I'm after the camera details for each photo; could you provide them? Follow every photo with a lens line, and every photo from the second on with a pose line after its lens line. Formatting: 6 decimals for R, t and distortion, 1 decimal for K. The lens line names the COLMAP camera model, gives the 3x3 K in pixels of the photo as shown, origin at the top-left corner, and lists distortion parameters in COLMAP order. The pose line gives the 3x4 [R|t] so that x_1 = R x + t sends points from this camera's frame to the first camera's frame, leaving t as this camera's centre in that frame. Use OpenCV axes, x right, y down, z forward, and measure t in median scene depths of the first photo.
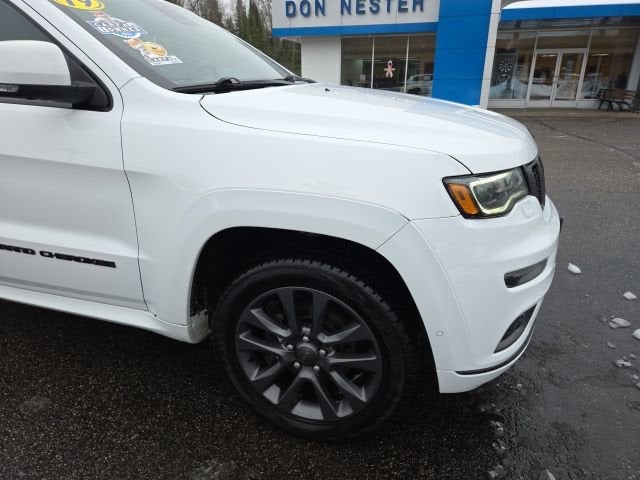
lens RADIAL K [[439.0, 0, 320.0], [0, 439.0, 240.0], [0, 0, 1]] dist [0.062239, -0.050751]
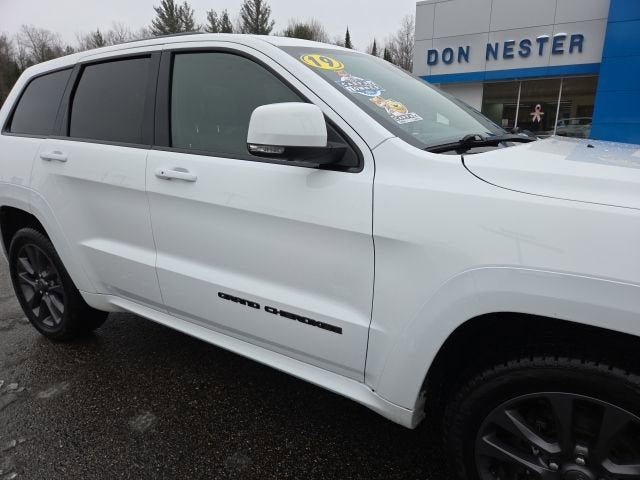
lens RADIAL K [[439.0, 0, 320.0], [0, 439.0, 240.0], [0, 0, 1]] dist [0.062239, -0.050751]
pose [[0.963175, 0.063385, -0.261297, -0.261694], [-0.087044, 0.992989, -0.079975, -0.053593], [0.254395, 0.099775, 0.961940, 0.072790]]
